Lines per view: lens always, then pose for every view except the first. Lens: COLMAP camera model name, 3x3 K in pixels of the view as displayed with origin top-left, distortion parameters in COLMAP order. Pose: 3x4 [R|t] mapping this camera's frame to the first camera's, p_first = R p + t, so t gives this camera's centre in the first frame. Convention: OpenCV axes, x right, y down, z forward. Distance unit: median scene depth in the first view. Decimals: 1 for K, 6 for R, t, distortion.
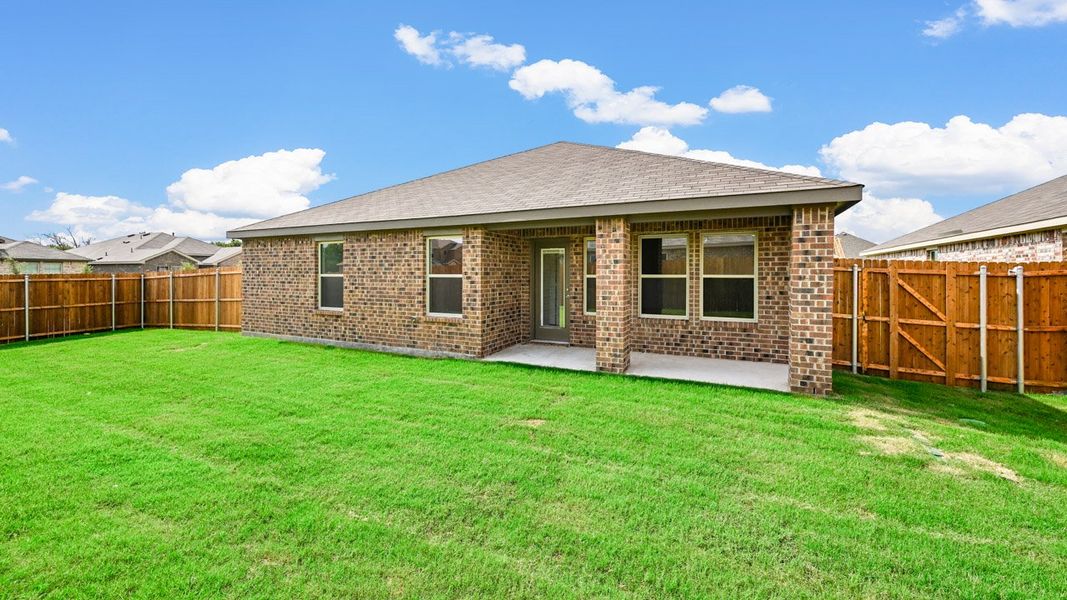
lens RADIAL K [[423.5, 0, 535.0], [0, 423.5, 290.0], [0, 0, 1]] dist [0.000100, -0.000216]
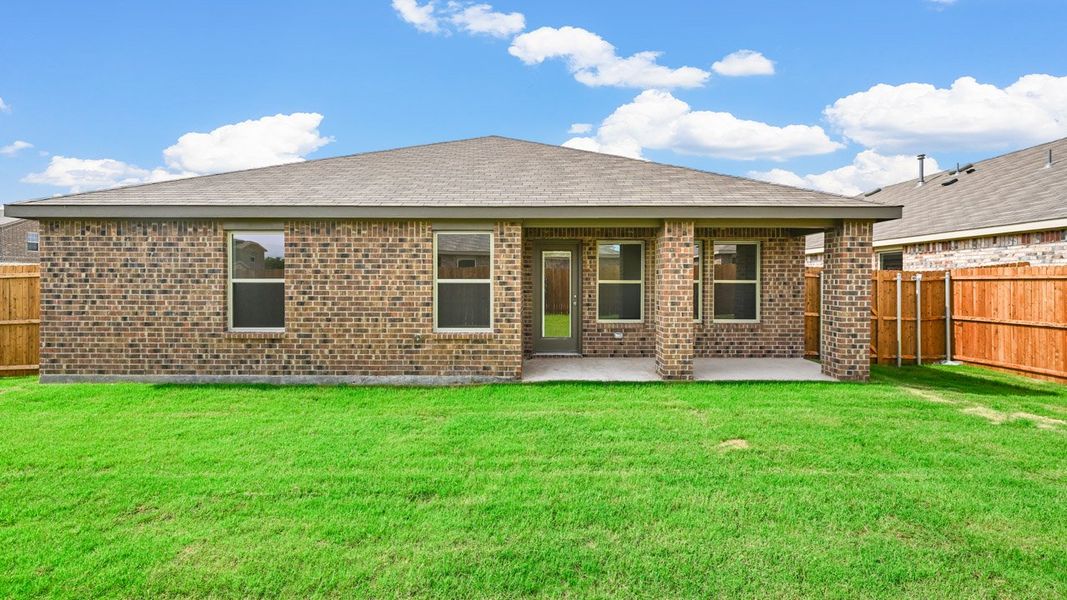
lens RADIAL K [[423.5, 0, 534.2], [0, 423.5, 298.4], [0, 0, 1]] dist [0.000100, -0.000216]
pose [[0.899406, -0.017235, 0.436774, -0.464537], [0.016058, 0.999851, 0.006389, -0.003975], [-0.436818, 0.001267, 0.899549, 0.235069]]
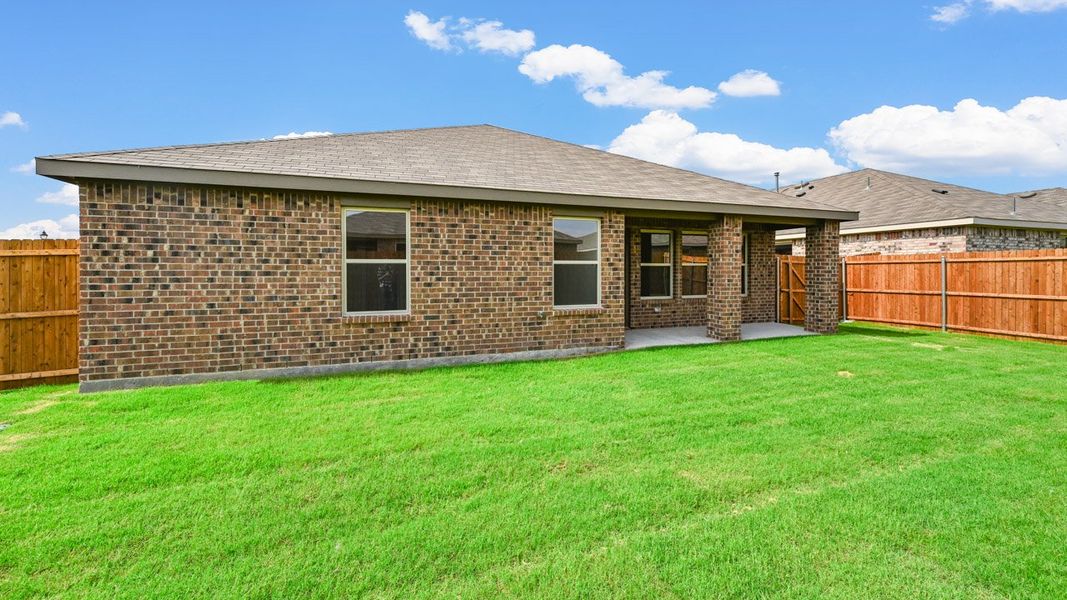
lens RADIAL K [[423.5, 0, 535.2], [0, 423.5, 289.2], [0, 0, 1]] dist [0.000100, -0.000216]
pose [[0.700874, -0.033347, 0.712505, -0.949410], [0.029421, 0.999408, 0.017834, 0.004414], [-0.712678, 0.008464, 0.701440, 0.465225]]
